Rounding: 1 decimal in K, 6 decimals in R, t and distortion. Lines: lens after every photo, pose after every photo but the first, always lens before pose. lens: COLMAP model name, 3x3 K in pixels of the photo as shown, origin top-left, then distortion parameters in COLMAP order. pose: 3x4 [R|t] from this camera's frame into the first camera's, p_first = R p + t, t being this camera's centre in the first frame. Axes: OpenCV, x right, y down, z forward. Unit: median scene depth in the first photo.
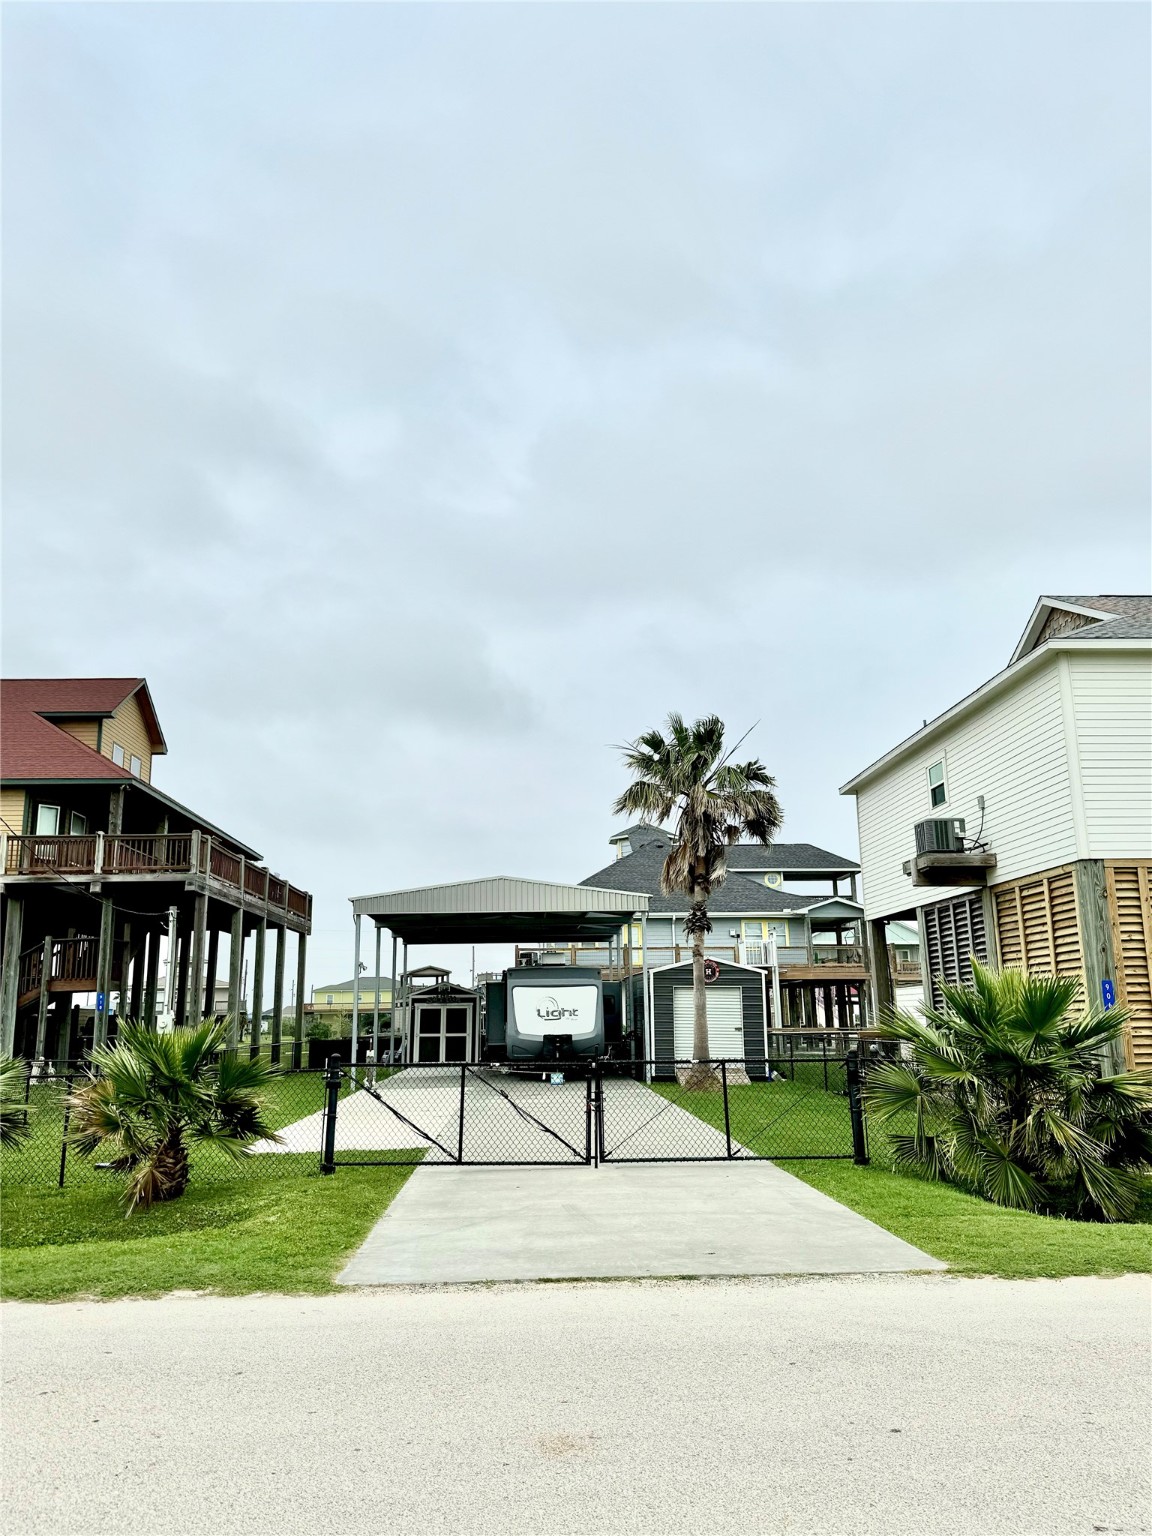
lens RADIAL K [[1141.6, 0, 562.2], [0, 1141.6, 772.0], [0, 0, 1]] dist [0.164302, -0.252491]
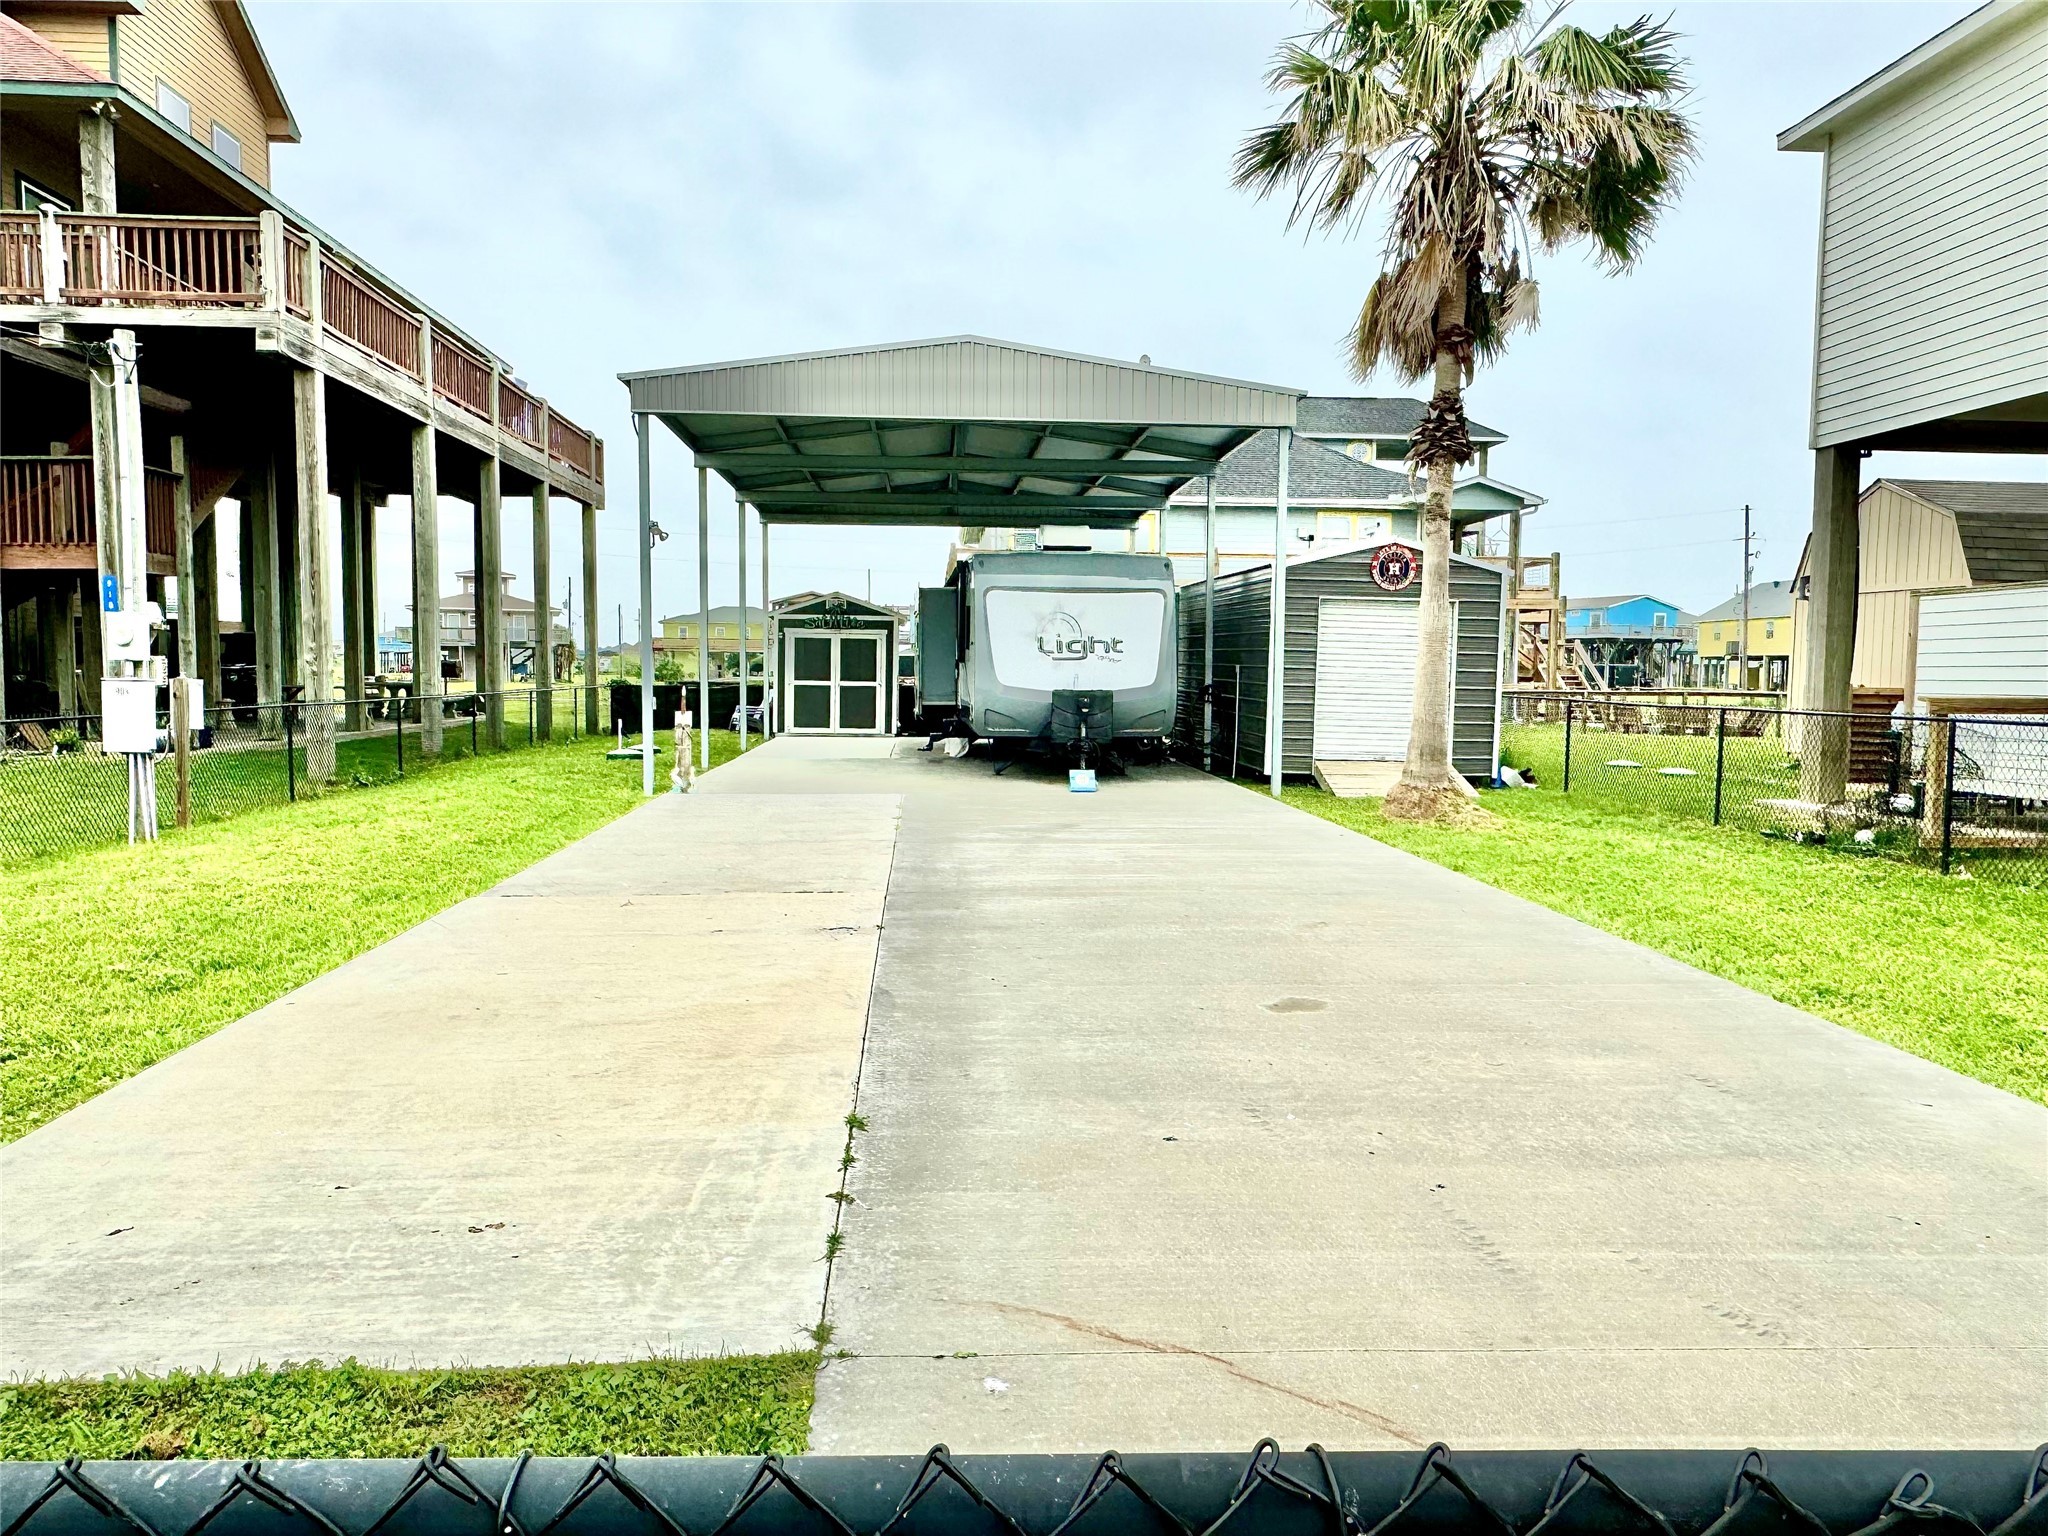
lens RADIAL K [[1383.9, 0, 1013.9], [0, 1383.9, 769.2], [0, 0, 1]] dist [-0.000740, -0.002706]
pose [[0.999235, 0.019962, 0.033623, -0.049797], [-0.028610, 0.959369, 0.280701, 0.099166], [-0.026653, -0.281449, 0.959206, 0.438762]]
